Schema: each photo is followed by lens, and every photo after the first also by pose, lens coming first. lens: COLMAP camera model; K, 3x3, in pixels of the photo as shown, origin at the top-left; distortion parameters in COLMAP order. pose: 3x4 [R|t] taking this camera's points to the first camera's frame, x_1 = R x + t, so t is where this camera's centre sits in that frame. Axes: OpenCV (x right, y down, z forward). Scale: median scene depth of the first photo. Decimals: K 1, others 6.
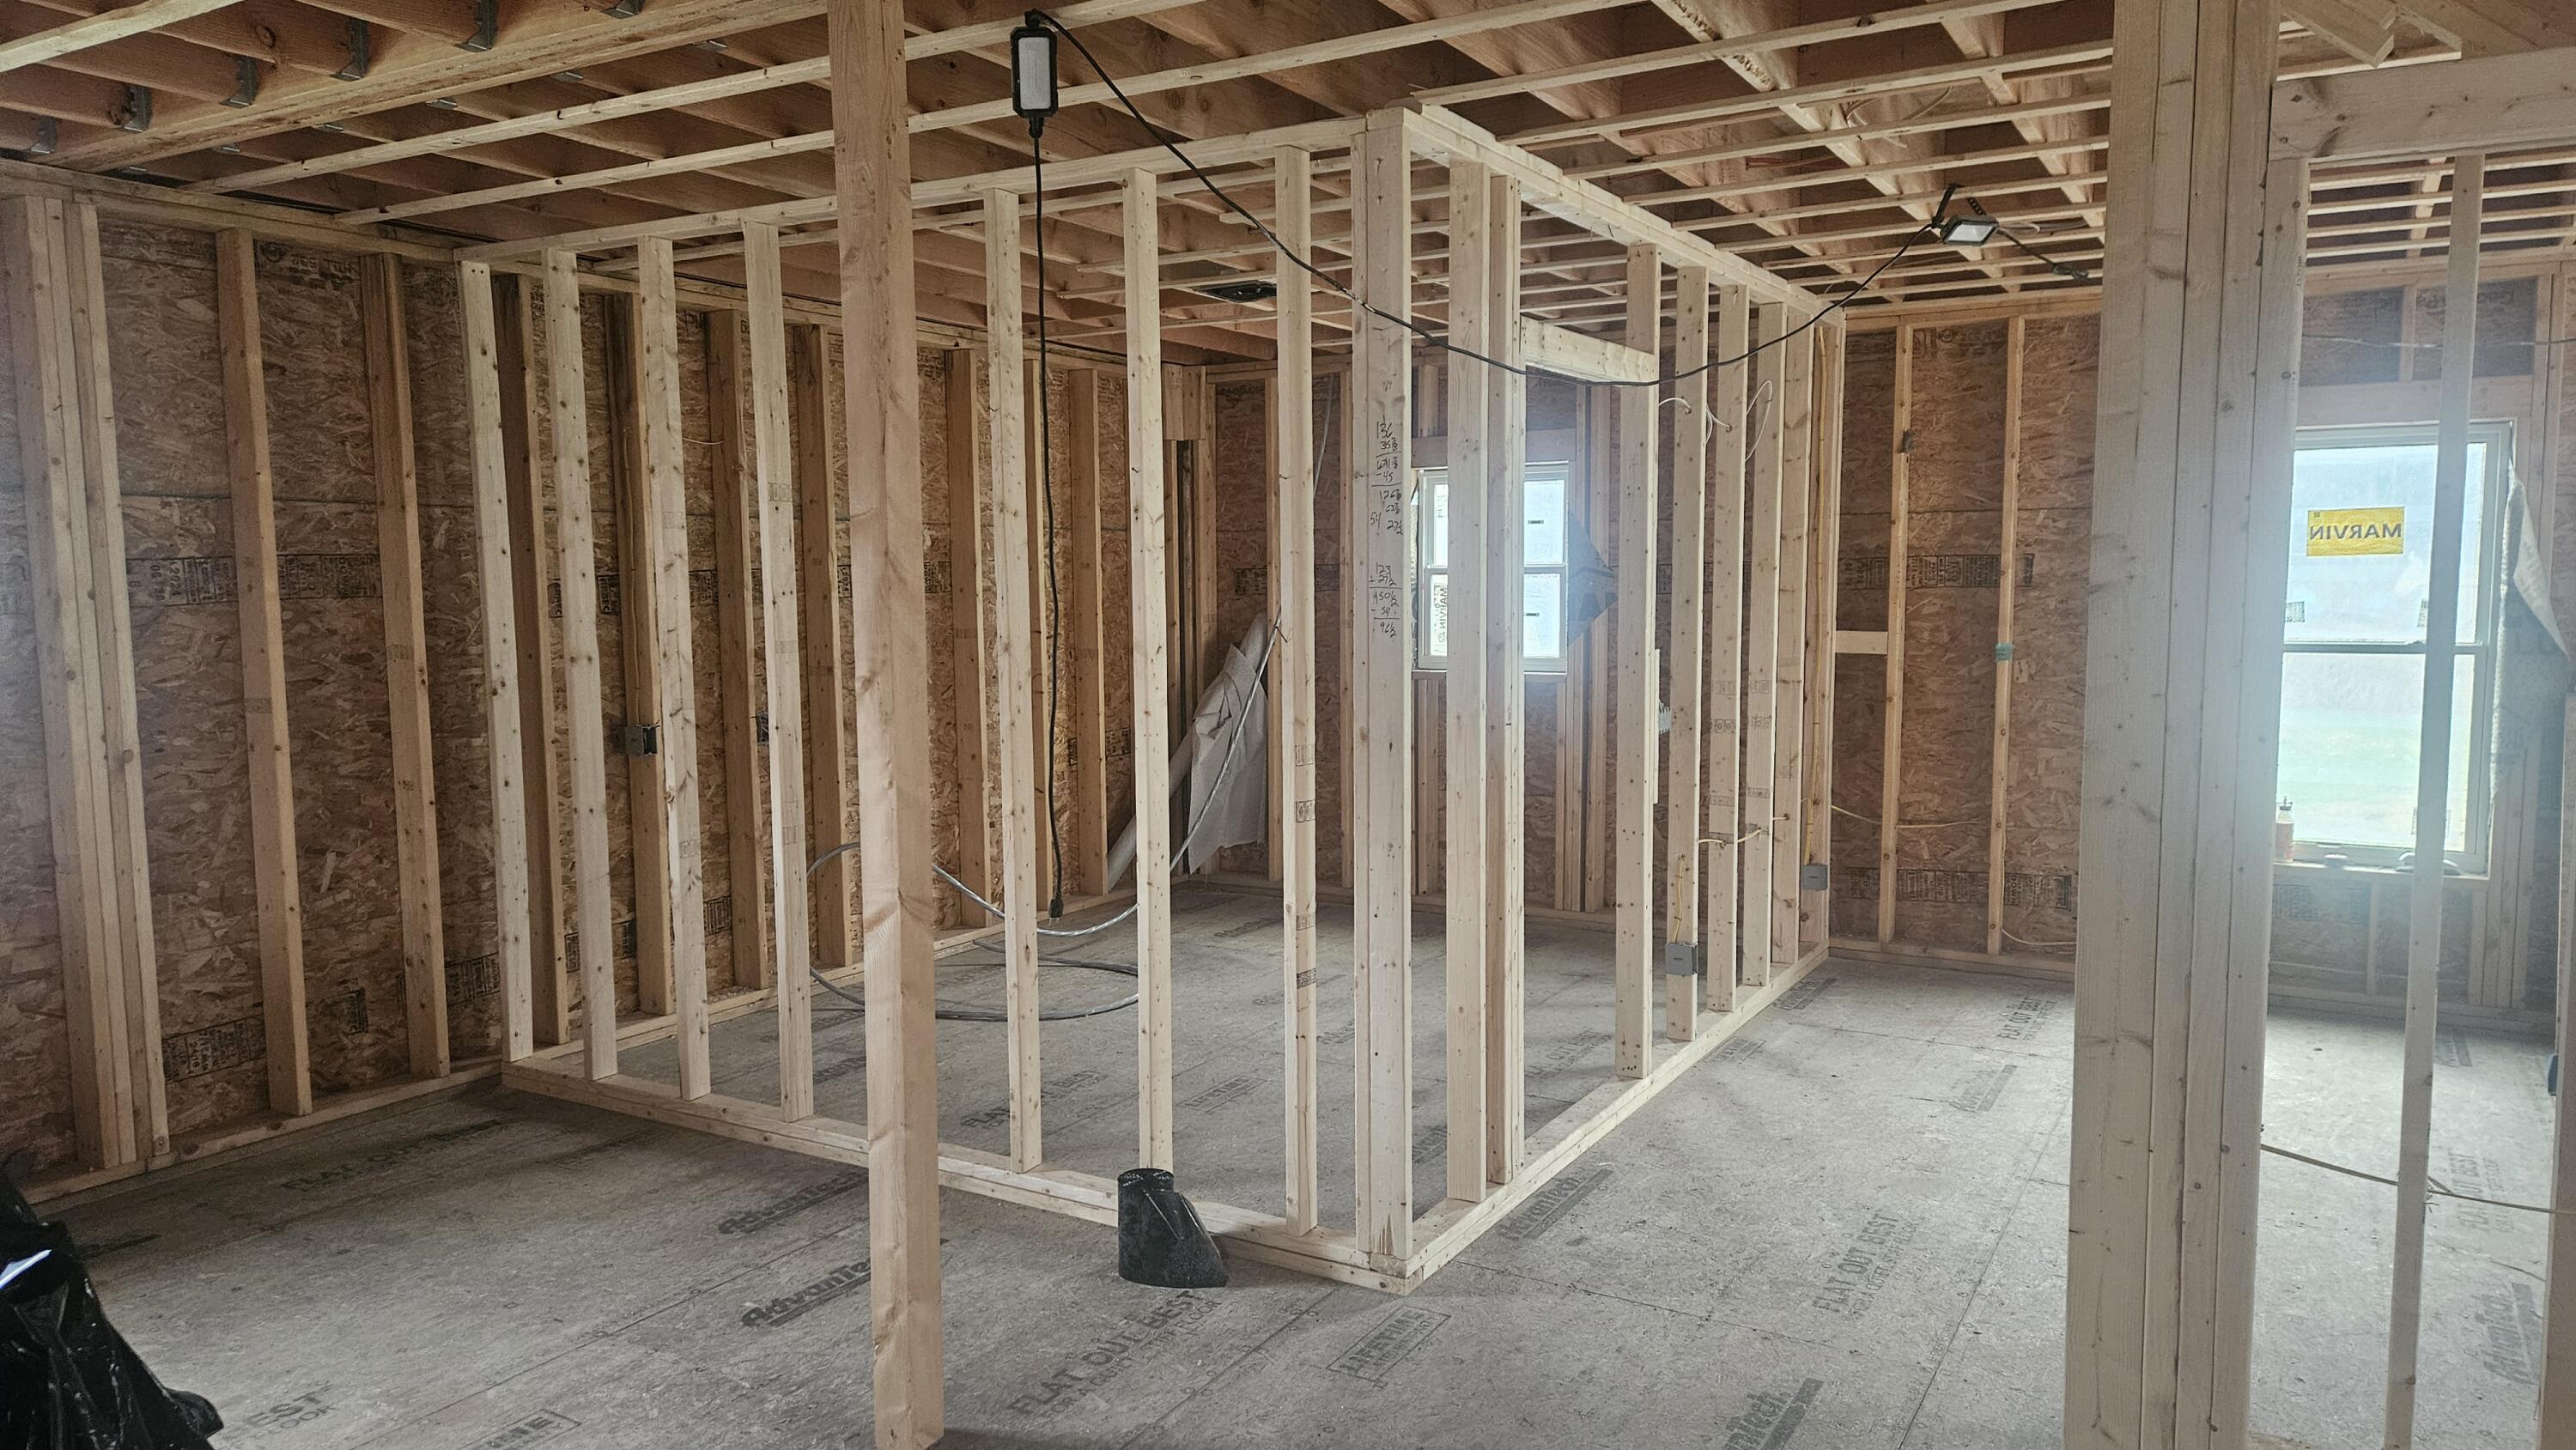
lens RADIAL K [[1700.3, 0, 1302.5], [0, 1700.3, 747.1], [0, 0, 1]] dist [0.069589, -0.060913]
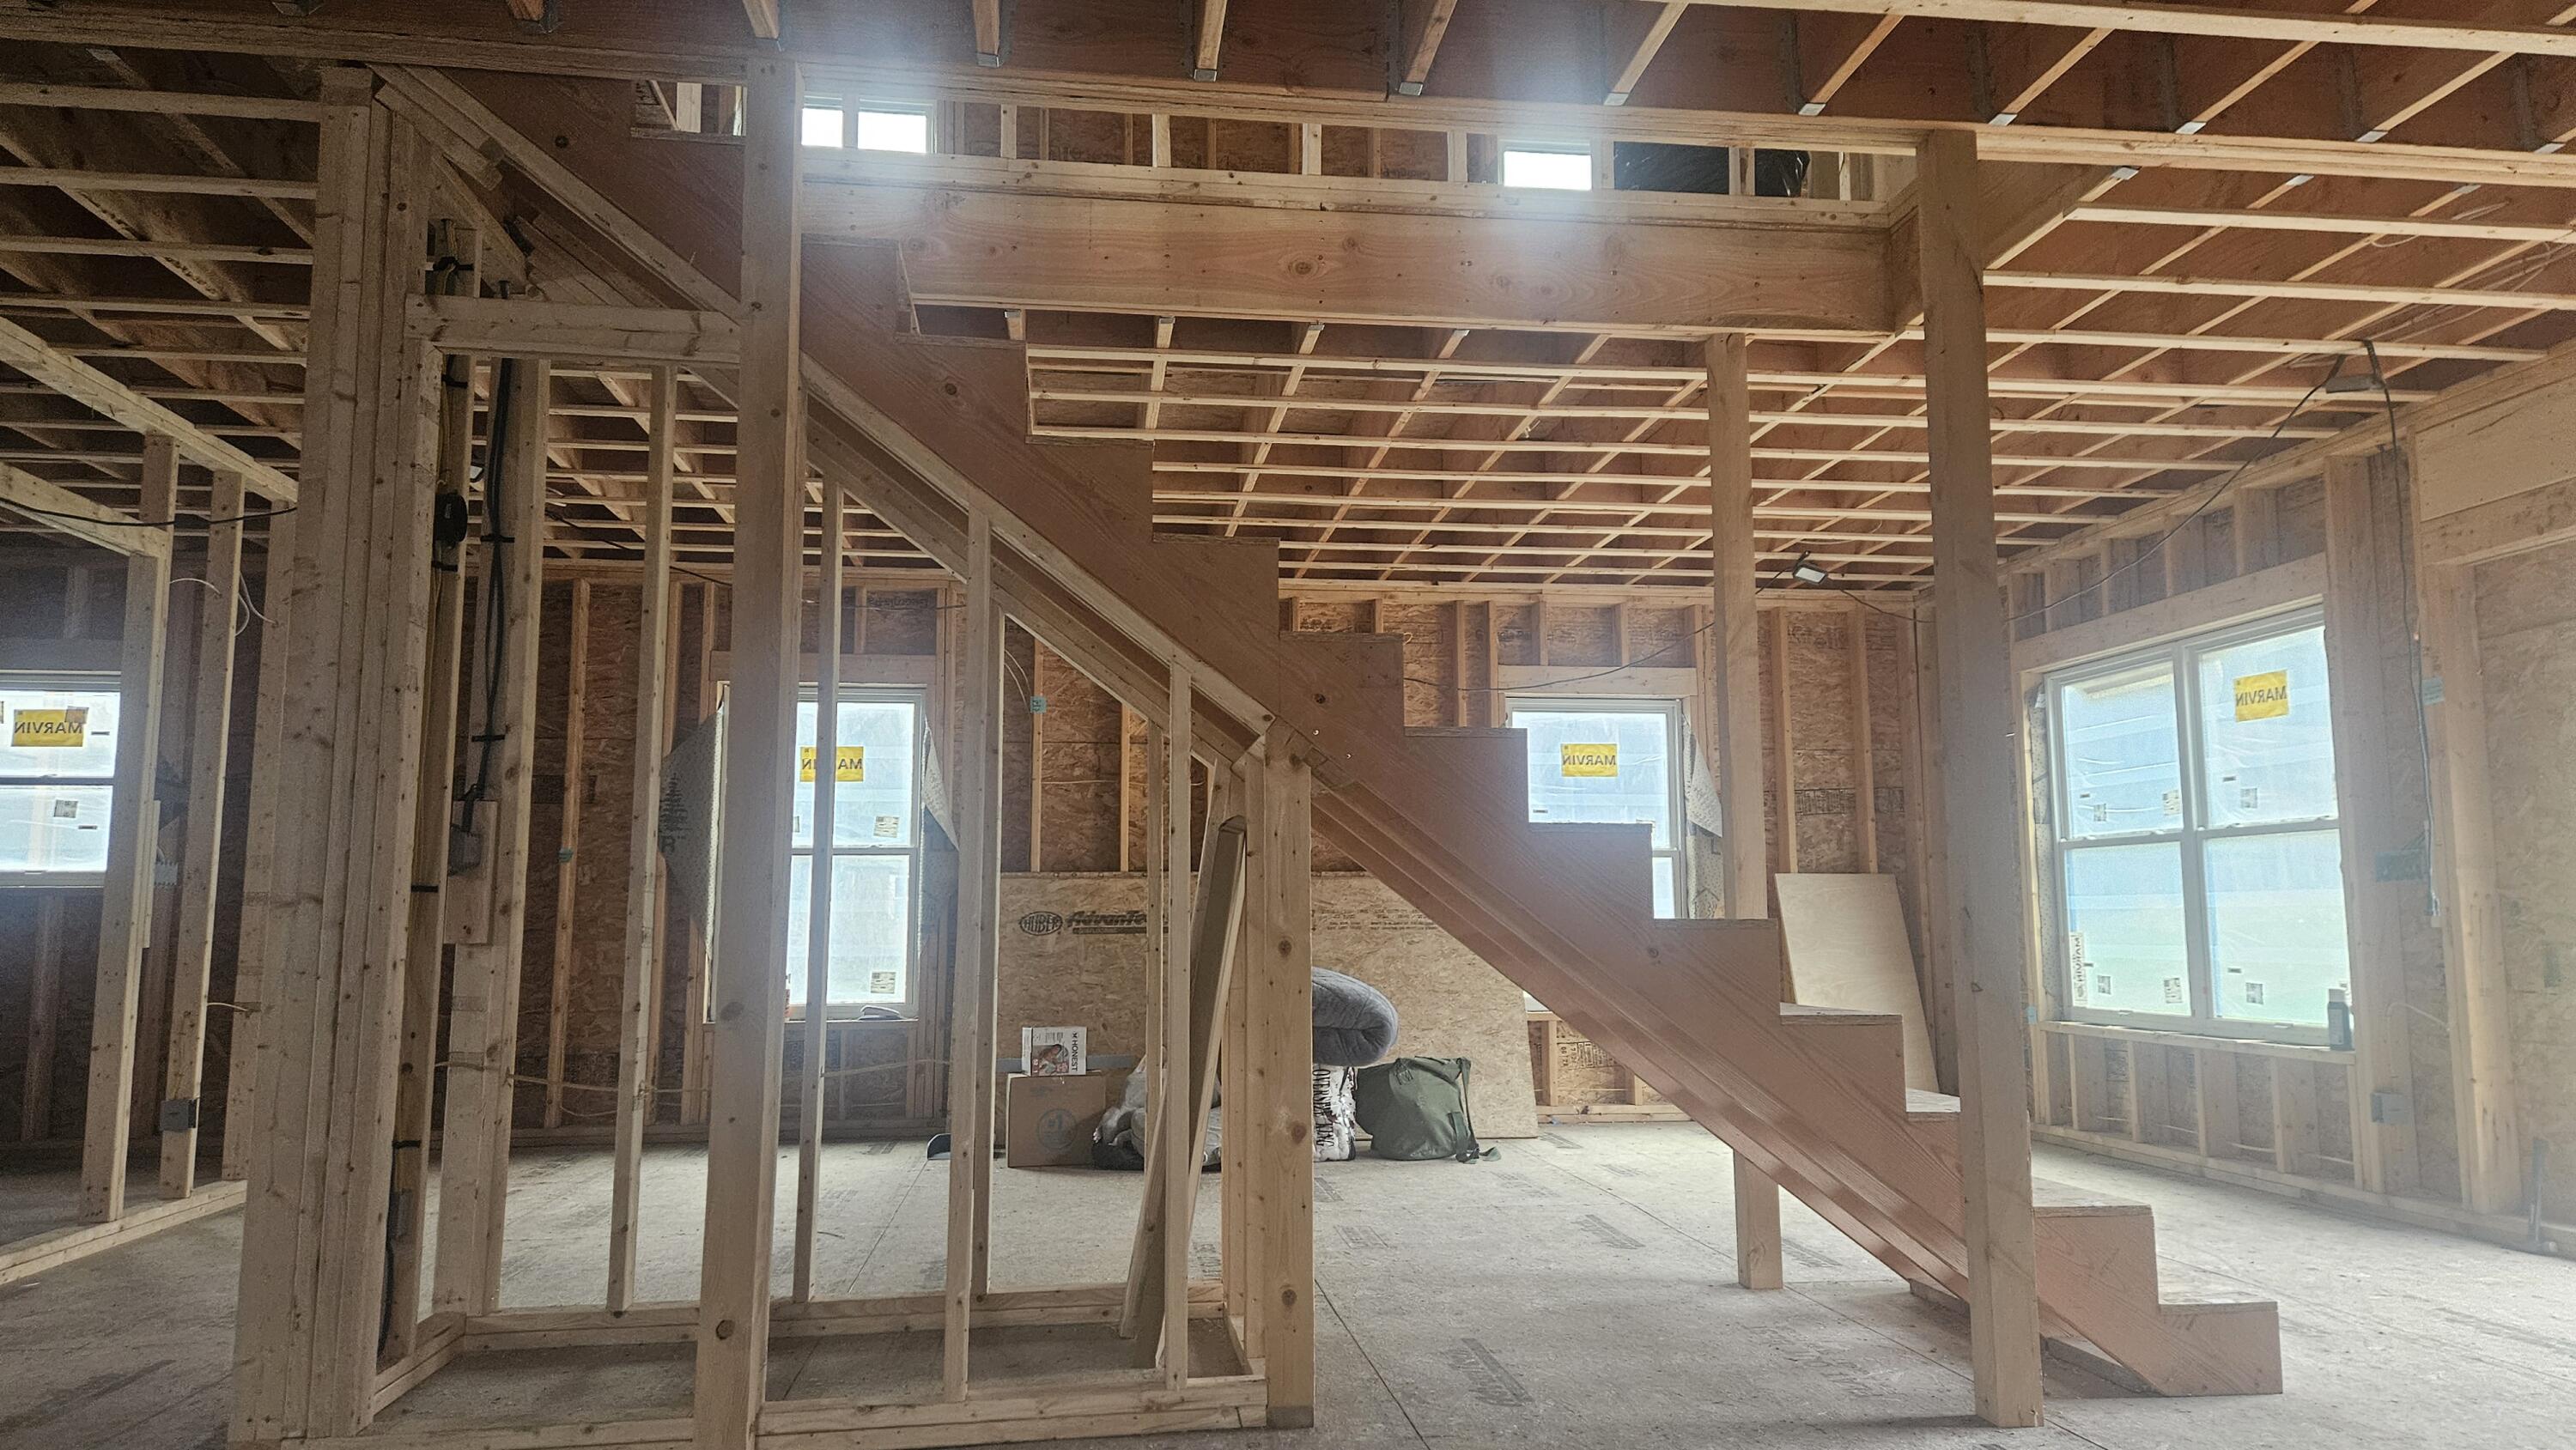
lens RADIAL K [[1700.3, 0, 1301.4], [0, 1700.3, 717.0], [0, 0, 1]] dist [0.069589, -0.060913]
pose [[0.783024, 0.079708, 0.616863, 0.086106], [0.060055, 0.977433, -0.202531, 0.136726], [-0.619085, 0.195632, 0.760567, -0.241518]]
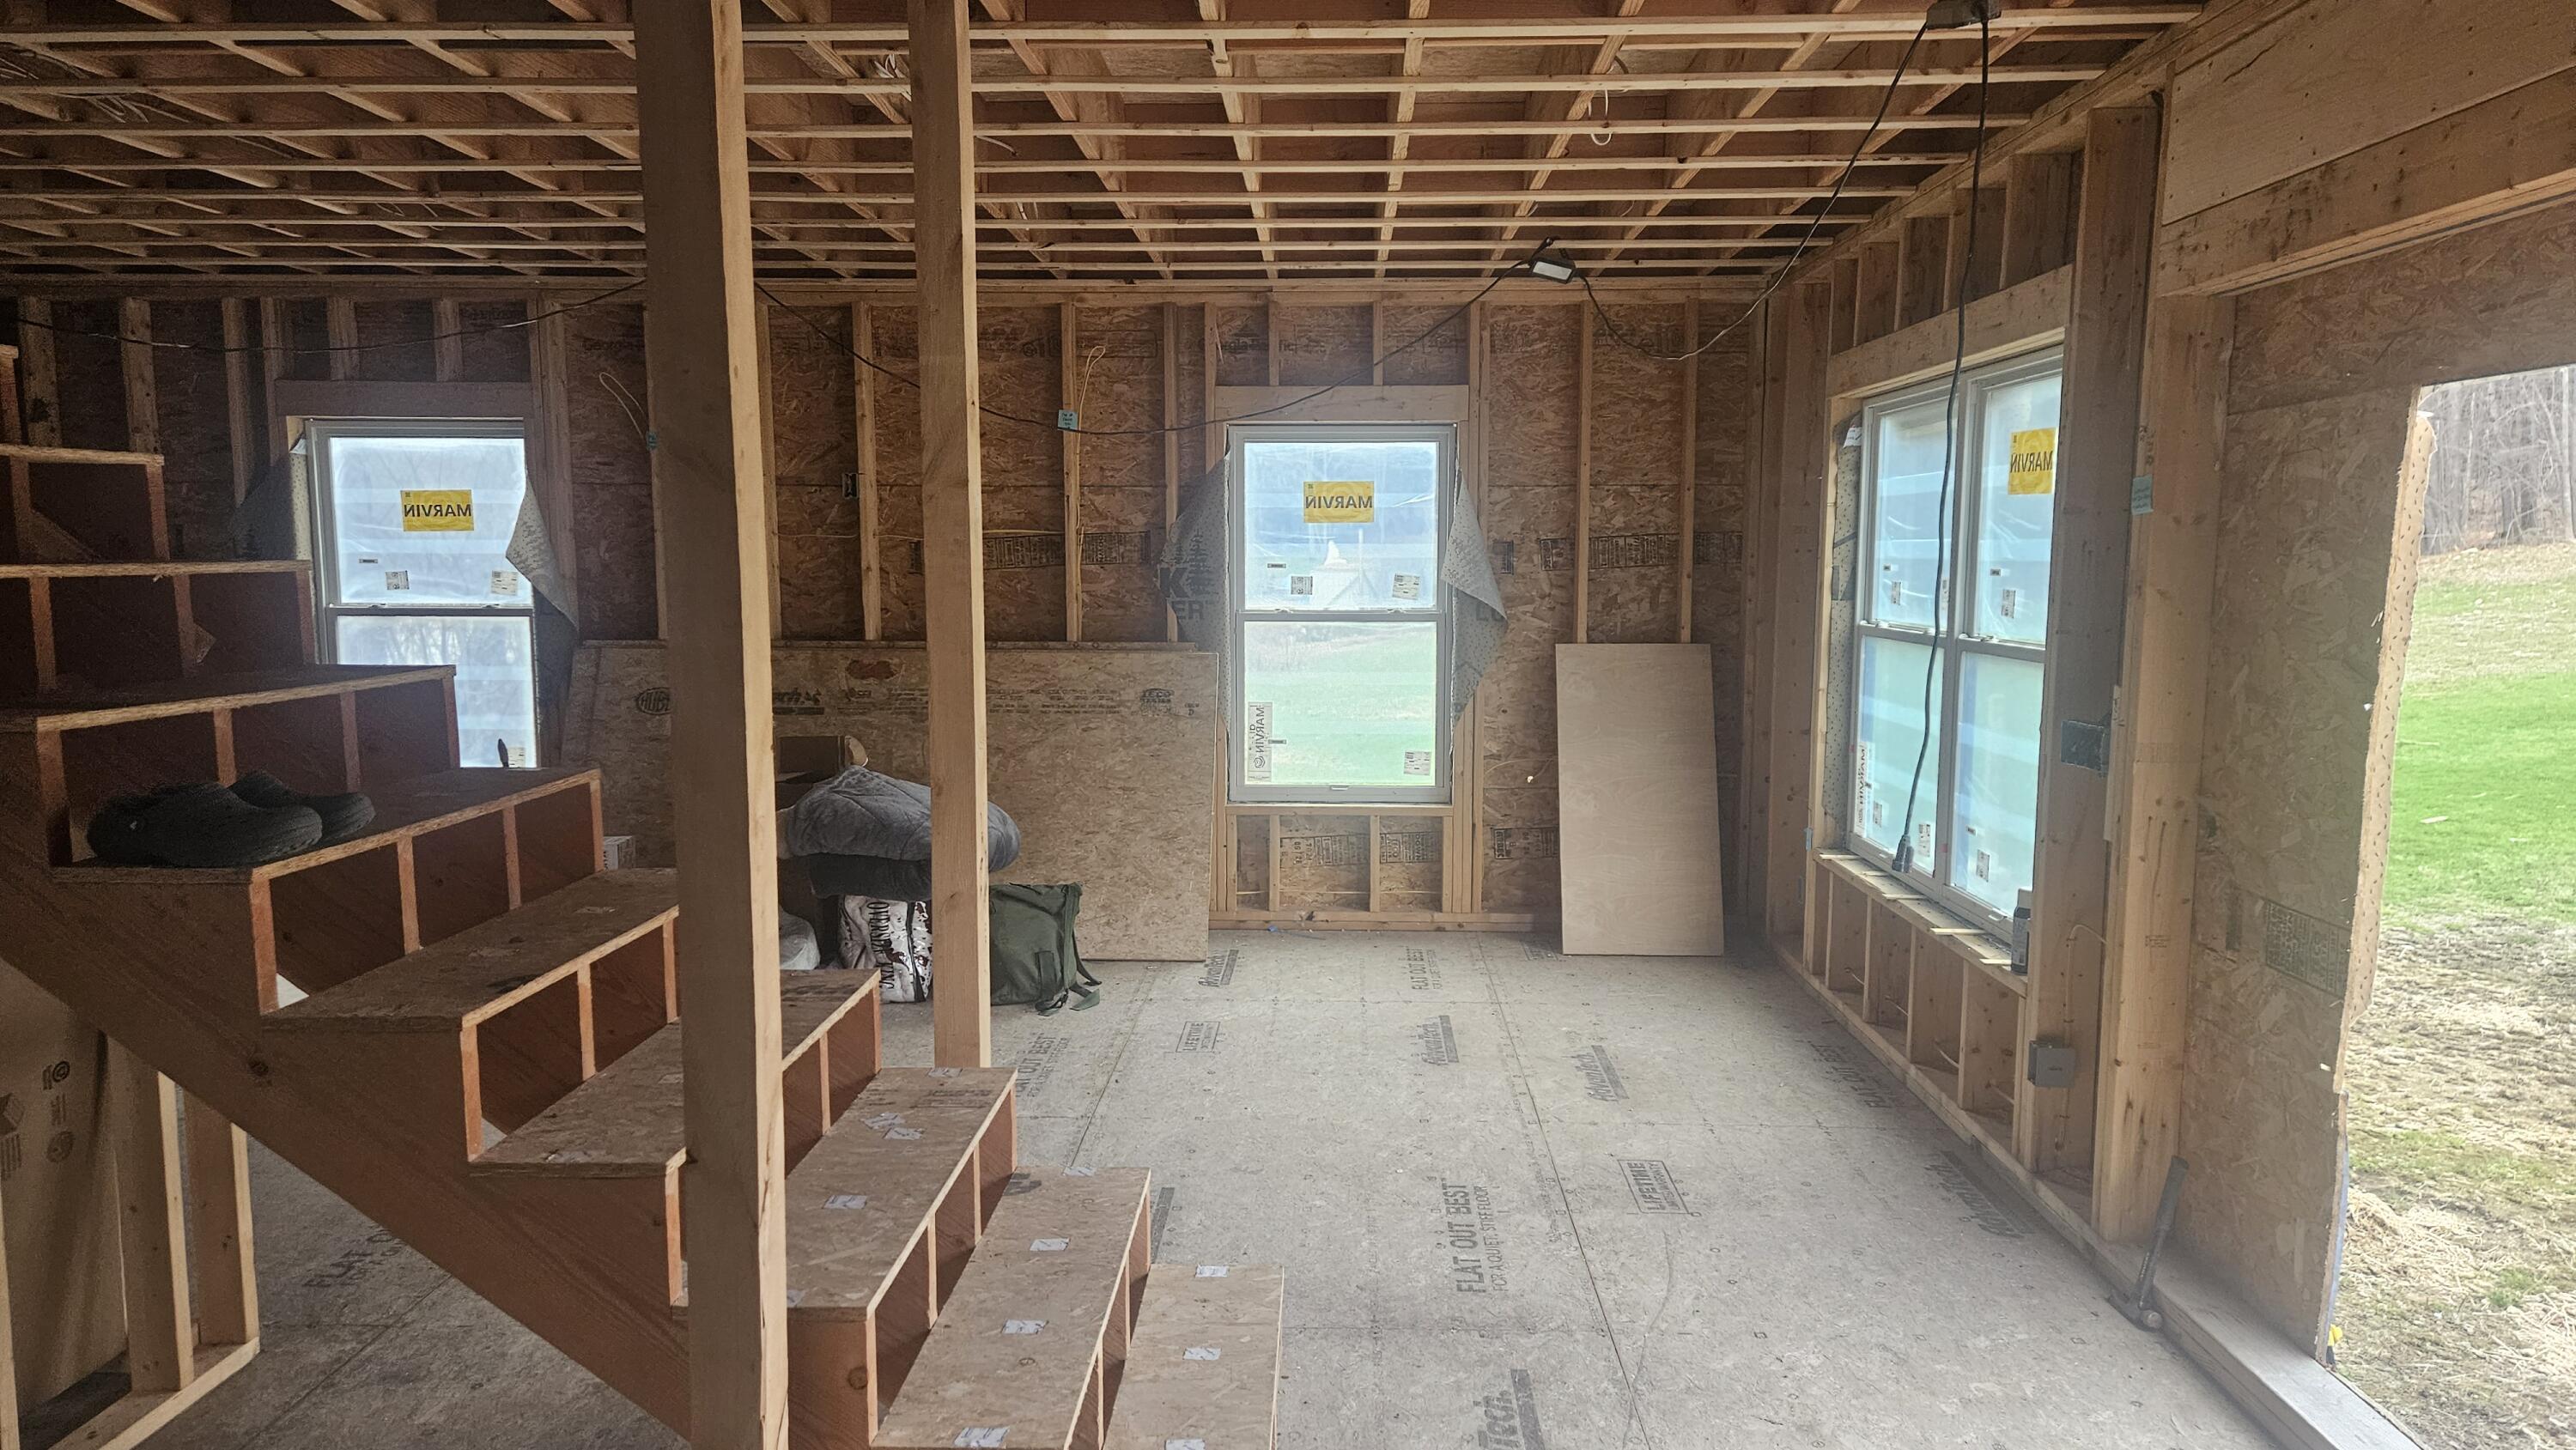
lens RADIAL K [[1700.3, 0, 1290.2], [0, 1700.3, 739.4], [0, 0, 1]] dist [0.069589, -0.060913]
pose [[0.868476, -0.044930, 0.493691, 0.569481], [0.042115, 0.998971, 0.016828, 0.034086], [-0.493939, 0.006177, 0.869475, -0.294616]]
